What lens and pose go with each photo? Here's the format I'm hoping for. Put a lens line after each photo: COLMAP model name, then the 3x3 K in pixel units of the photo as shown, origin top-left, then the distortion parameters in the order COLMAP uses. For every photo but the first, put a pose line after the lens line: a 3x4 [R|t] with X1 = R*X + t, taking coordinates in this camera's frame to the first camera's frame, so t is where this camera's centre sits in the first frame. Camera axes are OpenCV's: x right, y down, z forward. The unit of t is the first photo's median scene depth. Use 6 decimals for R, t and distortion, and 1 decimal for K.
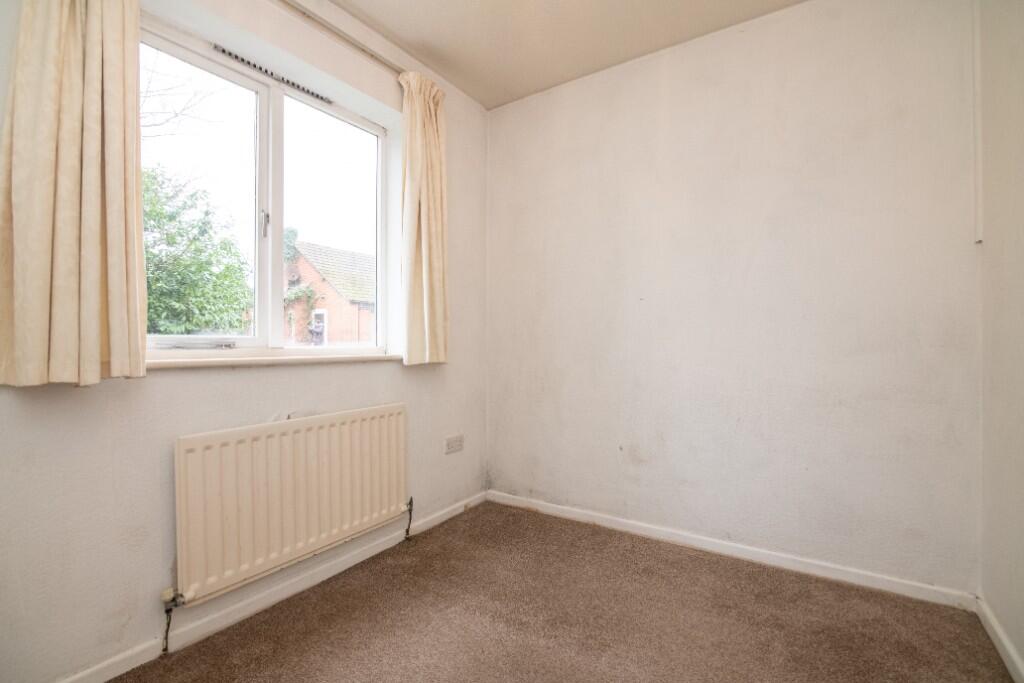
lens RADIAL K [[478.0, 0, 512.0], [0, 478.0, 341.5], [0, 0, 1]] dist [-0.003408, -0.000620]
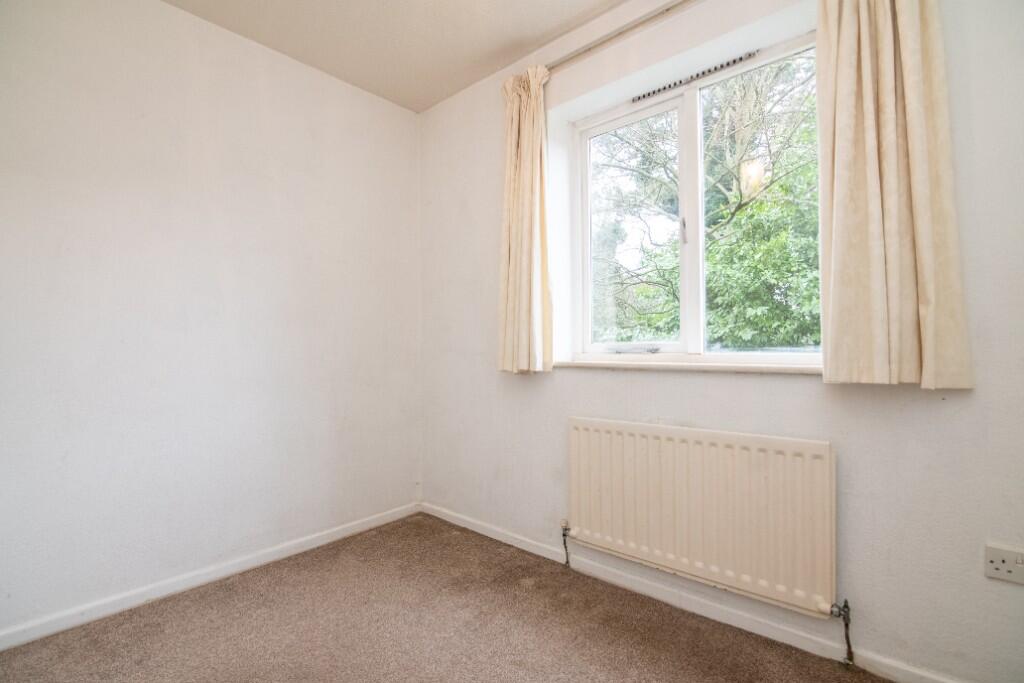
lens RADIAL K [[478.0, 0, 512.0], [0, 478.0, 341.5], [0, 0, 1]] dist [-0.003408, -0.000620]
pose [[-0.157289, -0.009576, -0.987506, 0.571763], [0.013677, 0.999836, -0.011874, -0.004922], [0.987458, -0.015373, -0.157132, 0.837243]]
